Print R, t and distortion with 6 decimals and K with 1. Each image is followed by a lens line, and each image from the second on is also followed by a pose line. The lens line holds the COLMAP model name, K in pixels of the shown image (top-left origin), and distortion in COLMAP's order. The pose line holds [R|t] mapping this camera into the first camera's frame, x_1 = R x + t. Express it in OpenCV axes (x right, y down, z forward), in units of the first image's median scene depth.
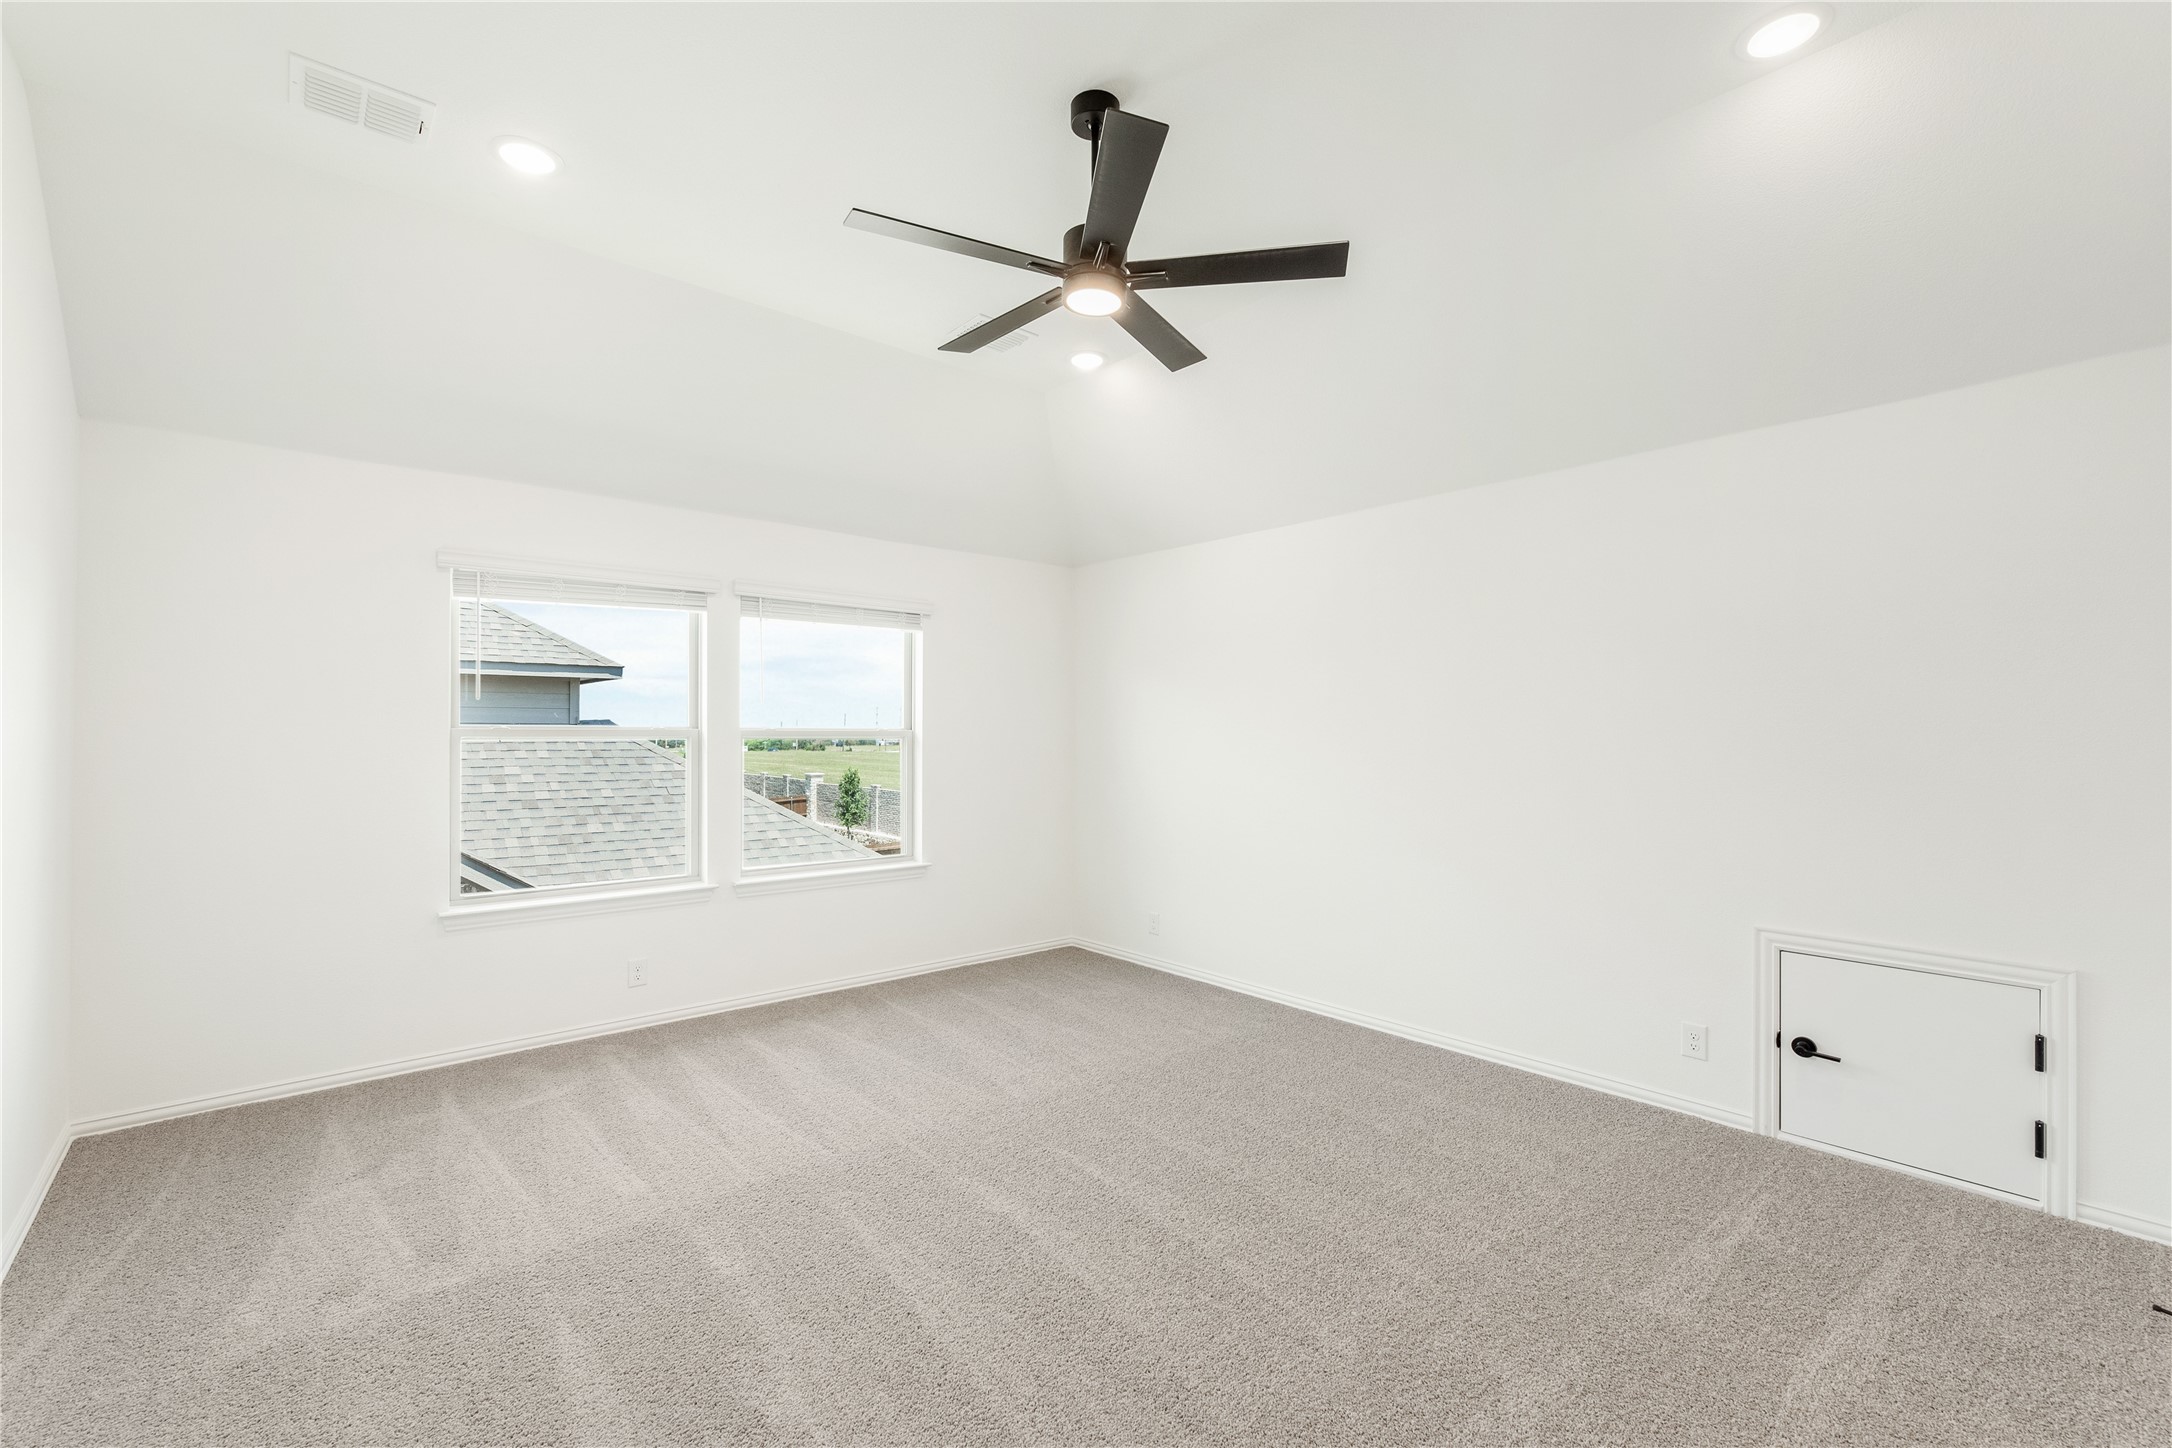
lens RADIAL K [[920.6, 0, 1086.0], [0, 920.6, 724.0], [0, 0, 1]] dist [0.000709, 0.000057]
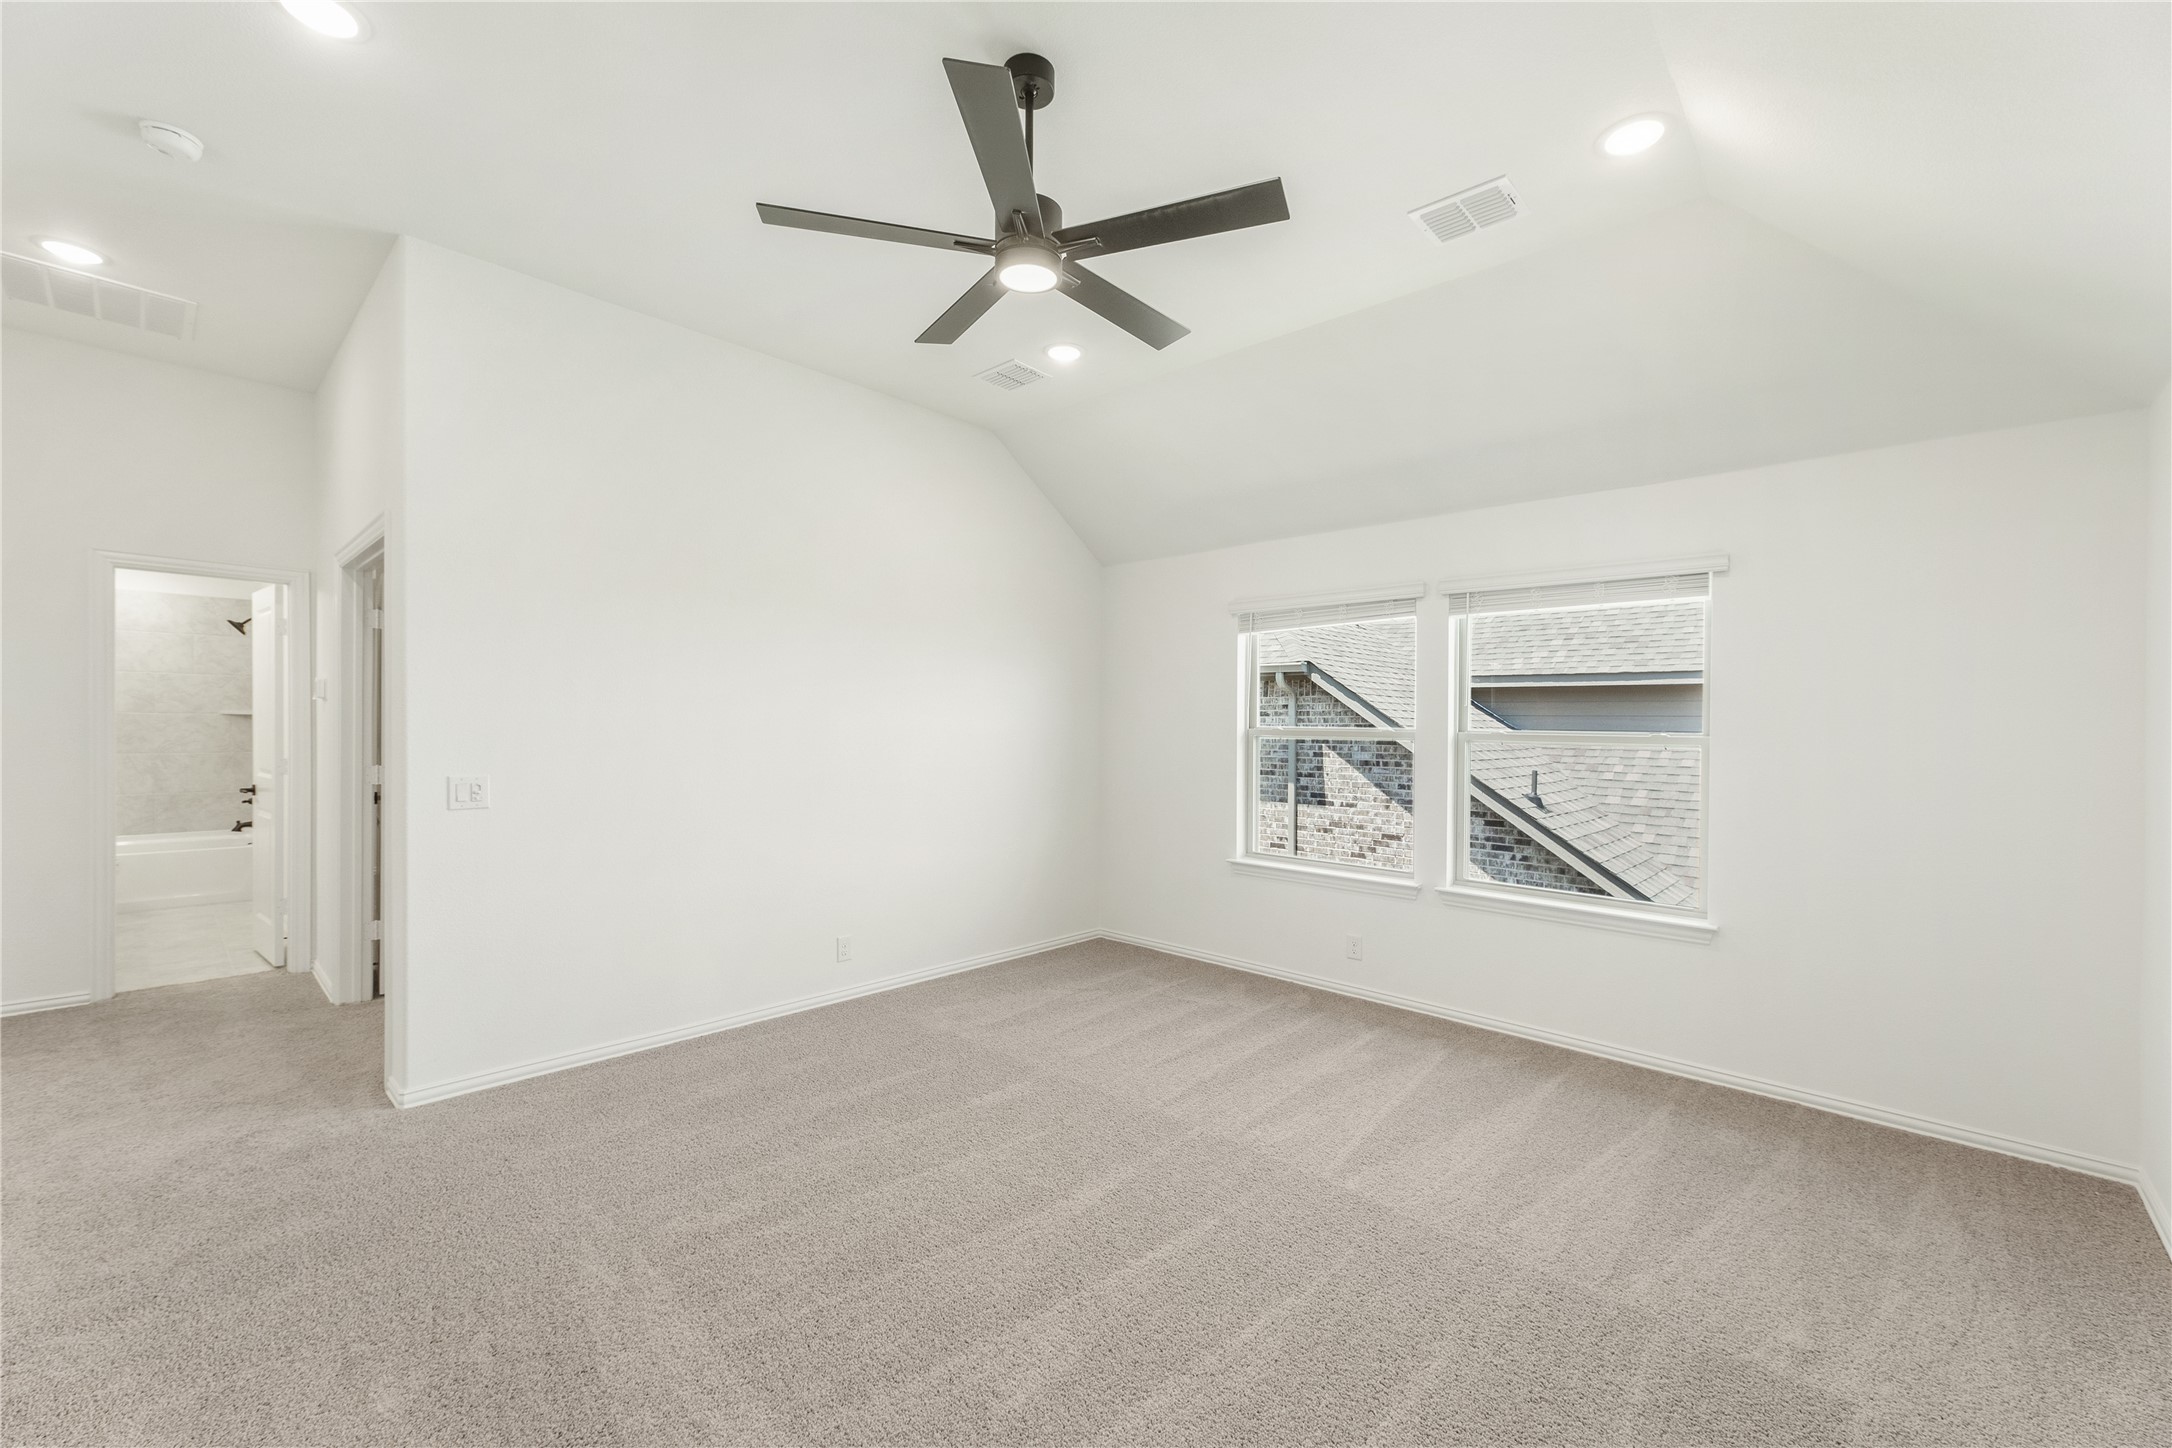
lens RADIAL K [[872.7, 0, 1086.0], [0, 872.7, 724.0], [0, 0, 1]] dist [-0.000310, 0.000258]
pose [[0.108777, -0.006743, -0.994043, 0.536674], [-0.012622, 0.999887, -0.008164, 0.010934], [0.993986, 0.013434, 0.108680, 0.555280]]
